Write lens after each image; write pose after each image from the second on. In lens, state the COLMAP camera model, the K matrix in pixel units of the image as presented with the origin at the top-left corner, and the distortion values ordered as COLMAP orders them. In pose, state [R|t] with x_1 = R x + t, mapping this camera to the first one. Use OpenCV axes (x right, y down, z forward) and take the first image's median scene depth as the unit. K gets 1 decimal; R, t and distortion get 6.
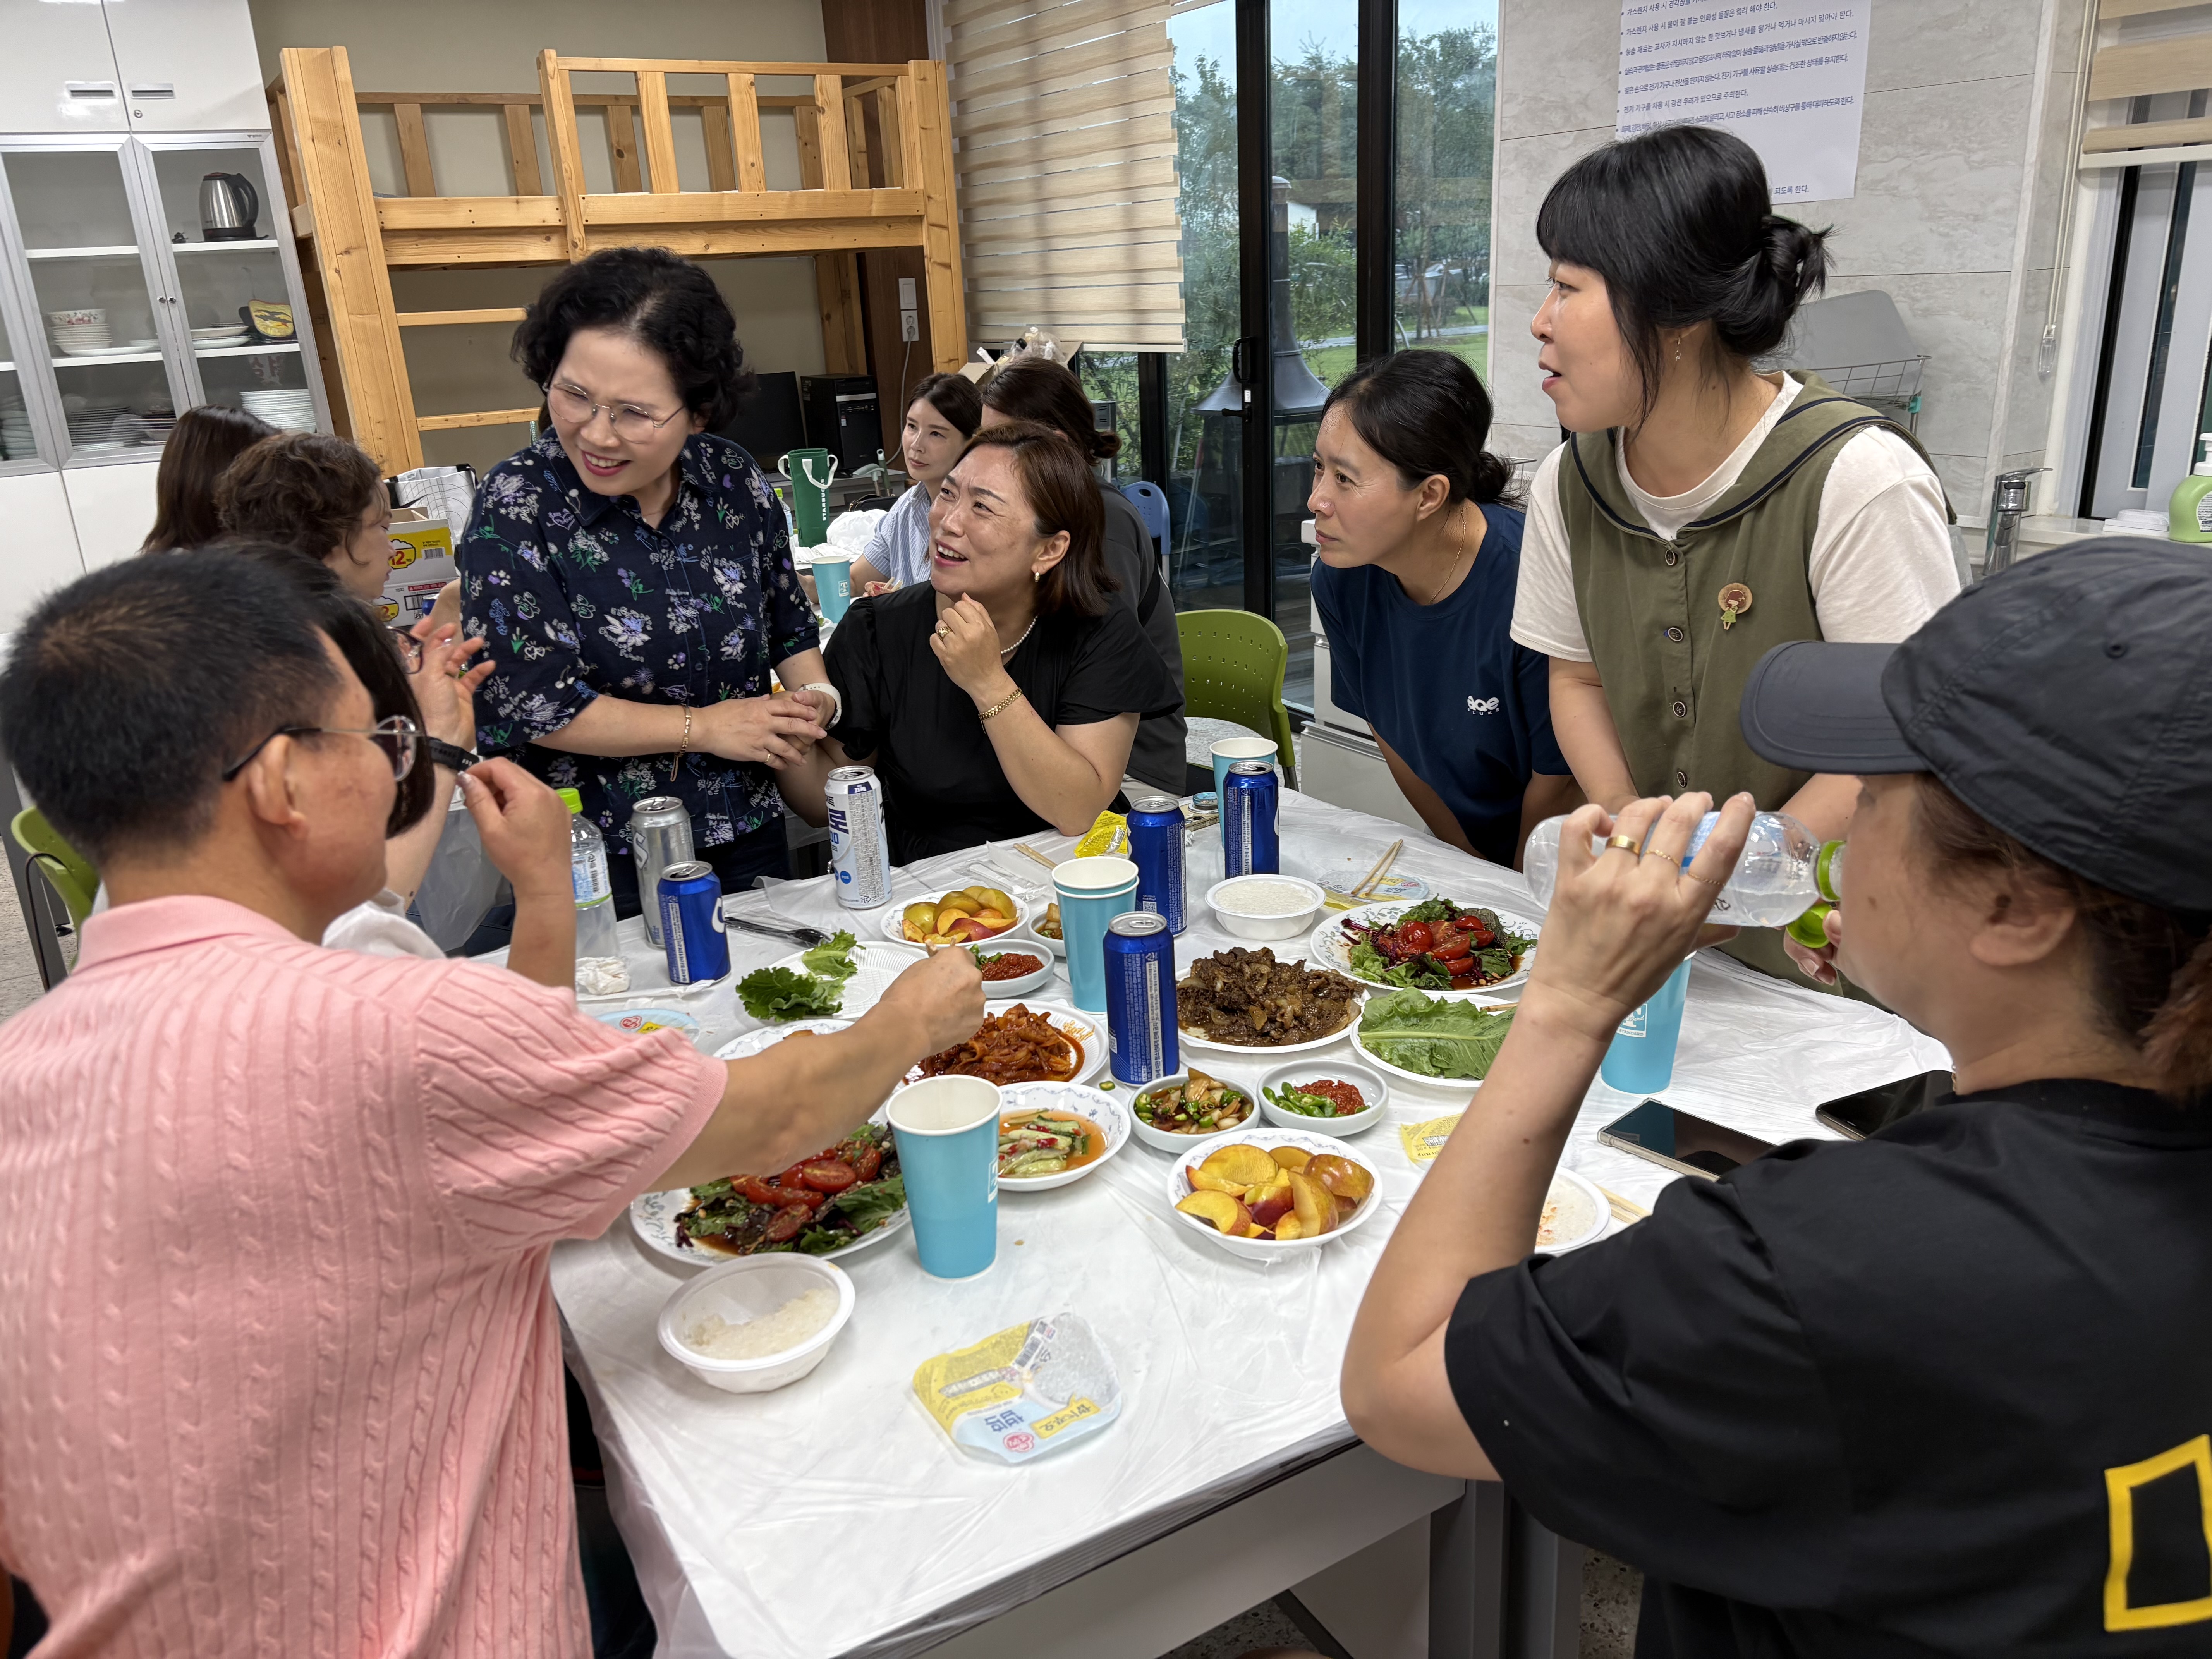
lens RADIAL K [[1670.1, 0, 1117.5], [0, 1670.1, 835.0], [0, 0, 1]] dist [0.011649, -0.017887]
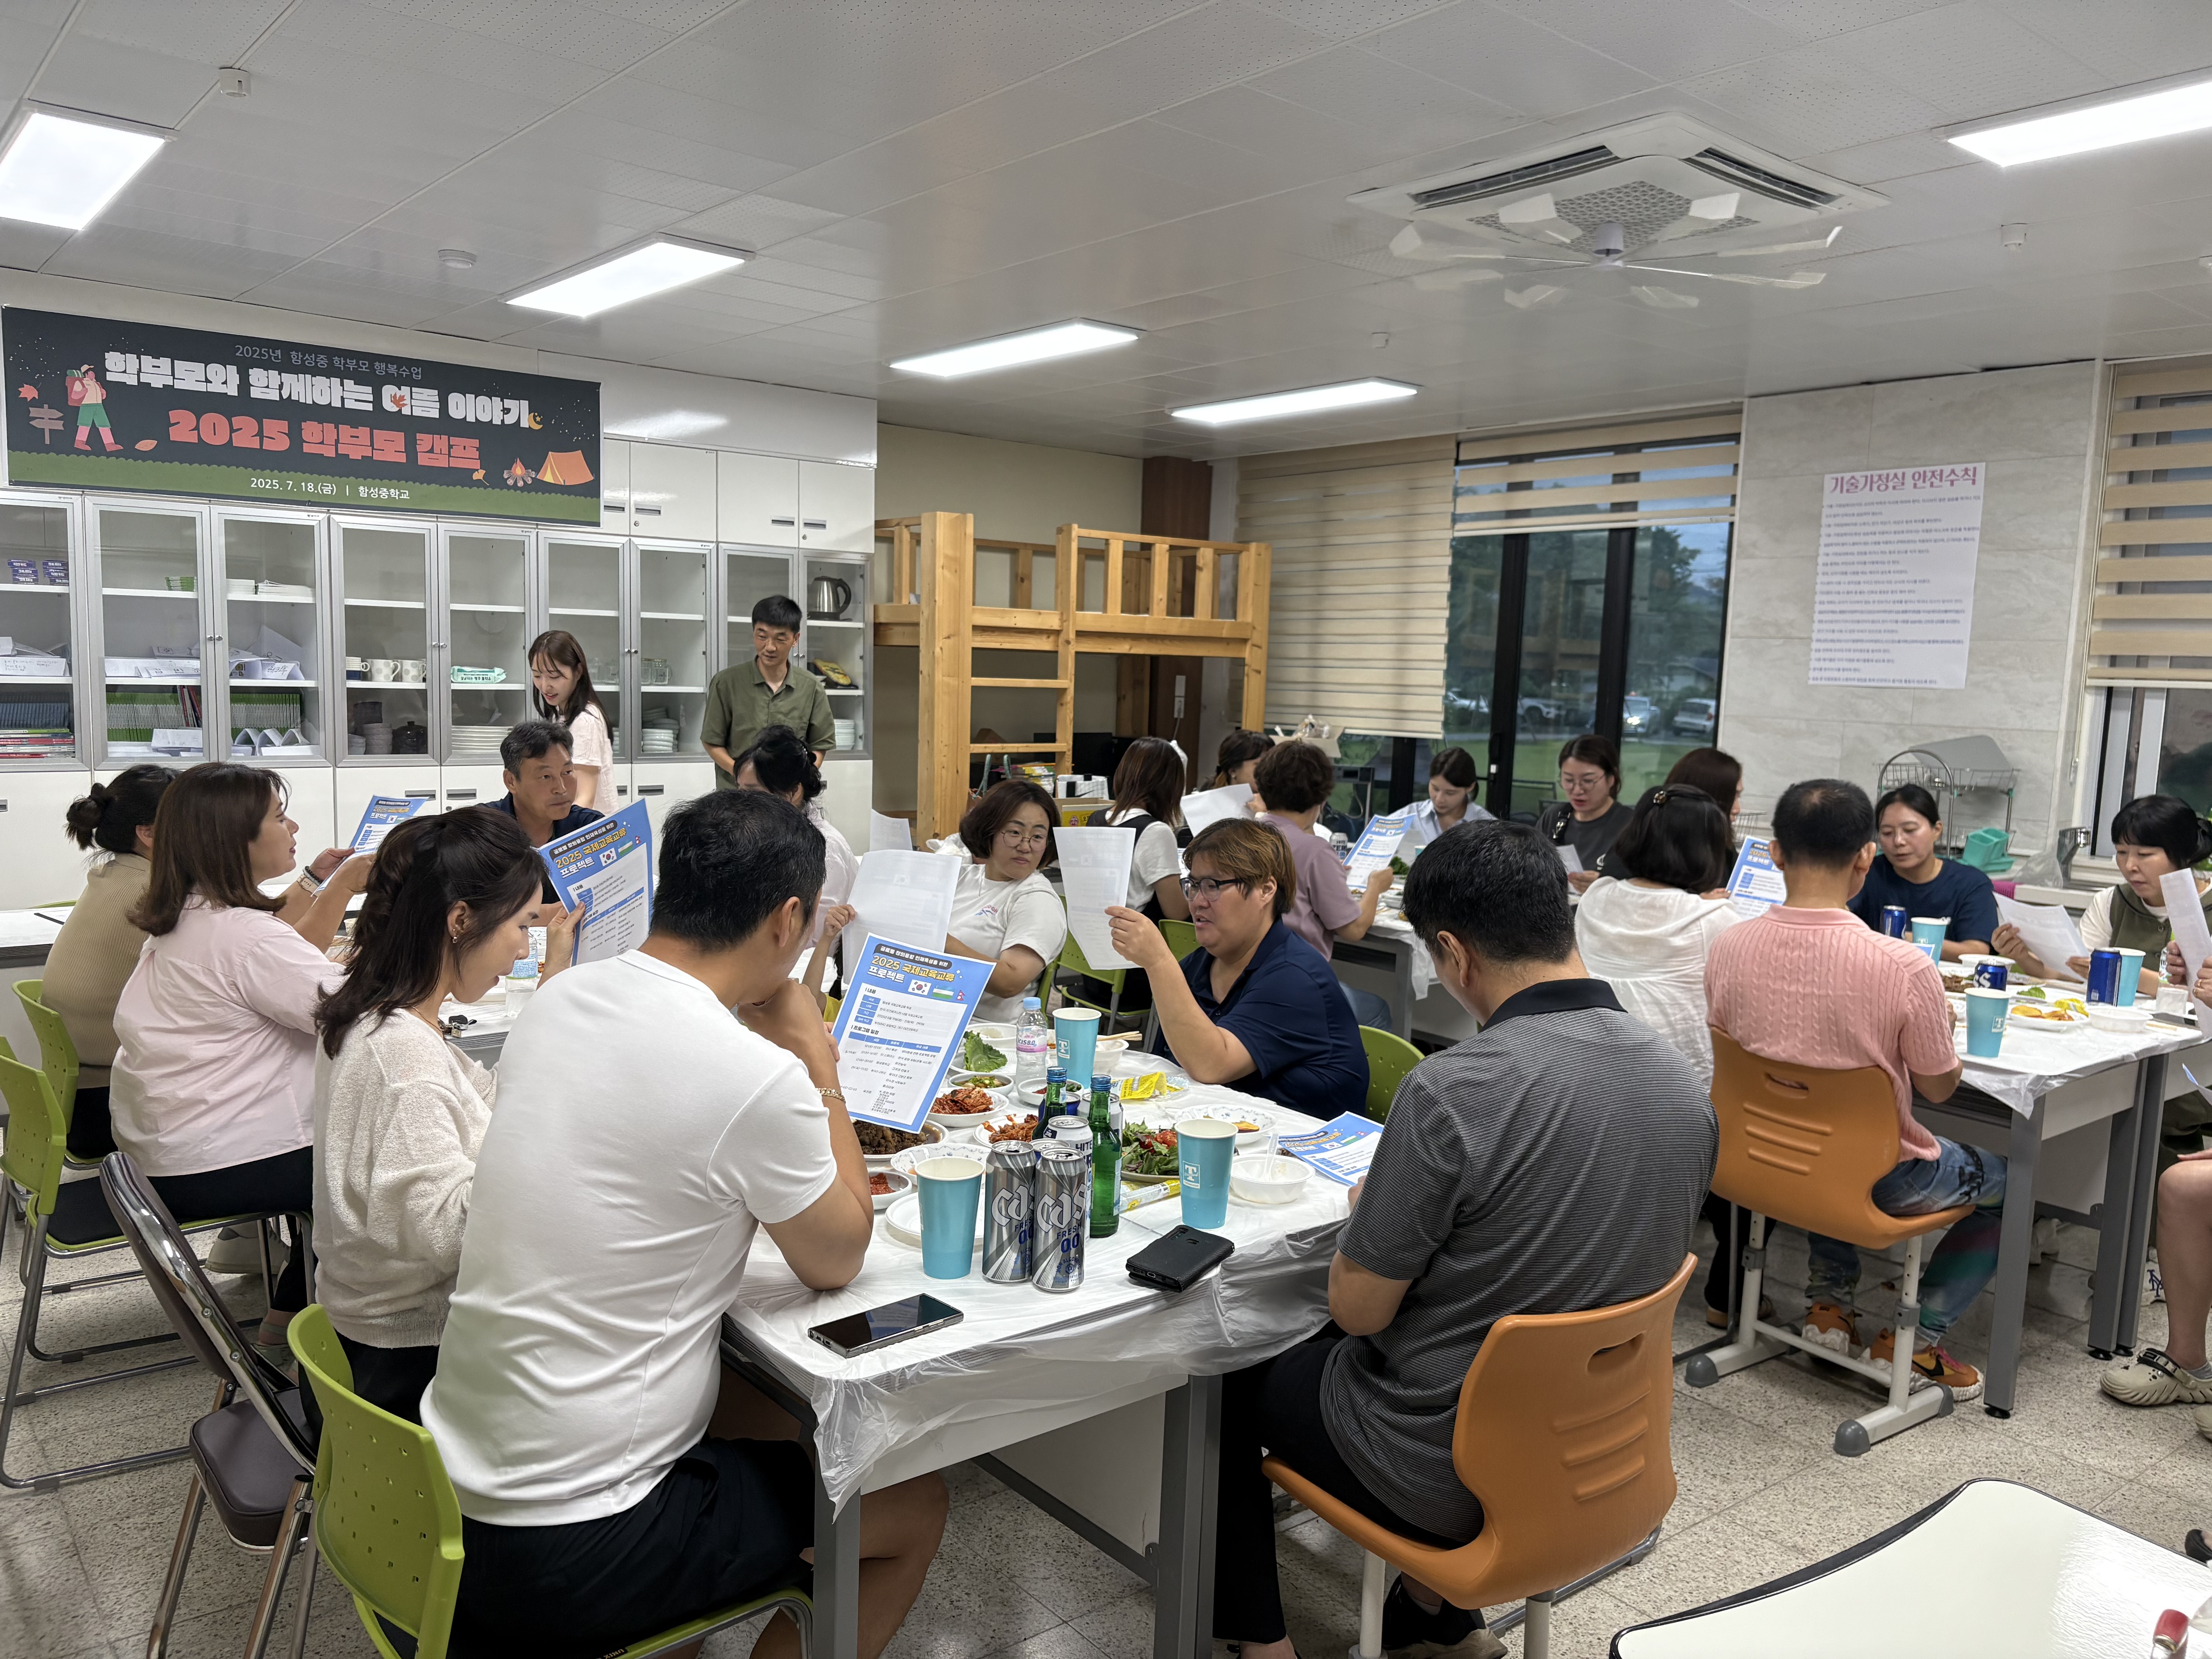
lens RADIAL K [[1670.1, 0, 1095.9], [0, 1670.1, 837.0], [0, 0, 1]] dist [0.011649, -0.017887]
pose [[0.986653, 0.062937, 0.150185, -0.708461], [-0.027891, 0.973977, -0.224923, 0.213760], [-0.160433, 0.217732, 0.962733, -0.569354]]
